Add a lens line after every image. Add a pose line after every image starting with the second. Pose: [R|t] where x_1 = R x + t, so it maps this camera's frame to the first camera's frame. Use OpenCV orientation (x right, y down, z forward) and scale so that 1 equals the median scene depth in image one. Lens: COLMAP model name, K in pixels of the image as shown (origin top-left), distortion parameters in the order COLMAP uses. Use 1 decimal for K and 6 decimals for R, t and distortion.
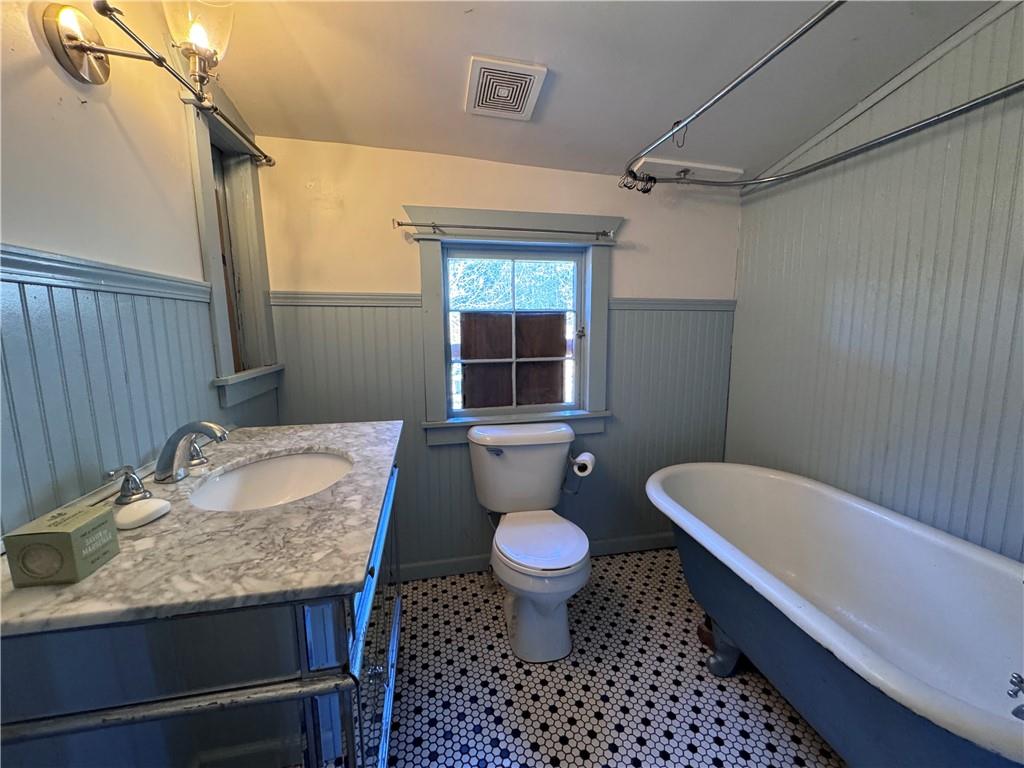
lens RADIAL K [[407.5, 0, 510.2], [0, 407.5, 382.4], [0, 0, 1]] dist [-0.004485, 0.000551]
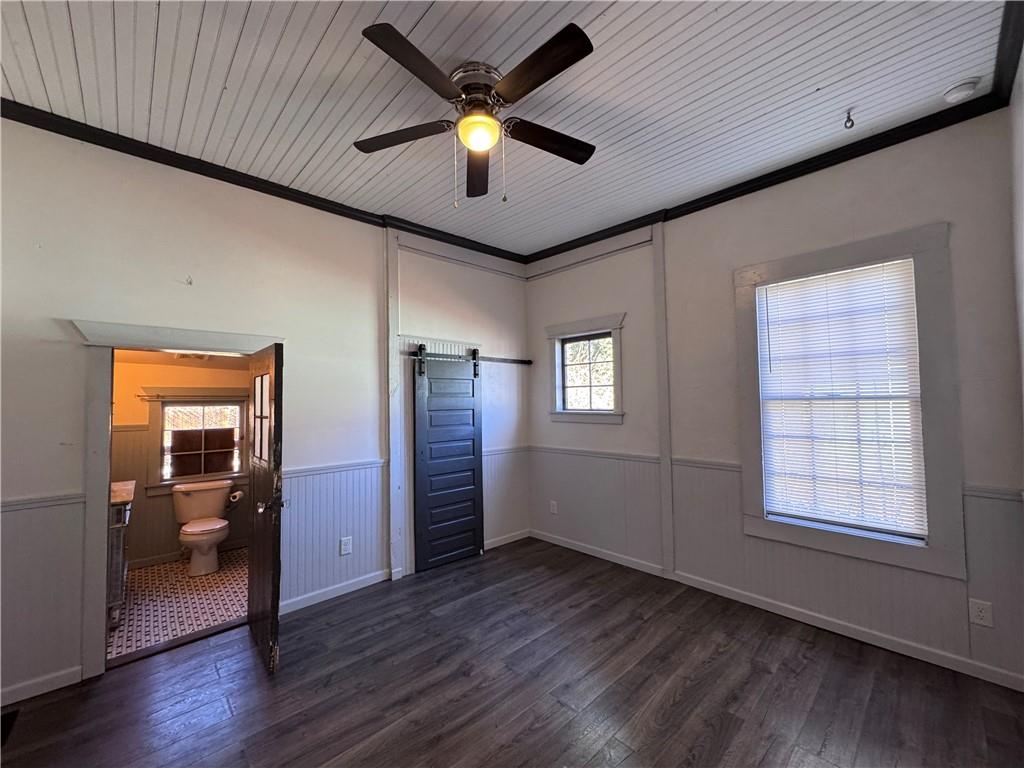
lens RADIAL K [[407.5, 0, 518.1], [0, 407.5, 382.8], [0, 0, 1]] dist [-0.004485, 0.000551]
pose [[0.858178, 0.016952, 0.513072, 0.346112], [0.085591, 0.980740, -0.175565, 0.110395], [-0.506166, 0.194581, 0.840199, -1.790152]]
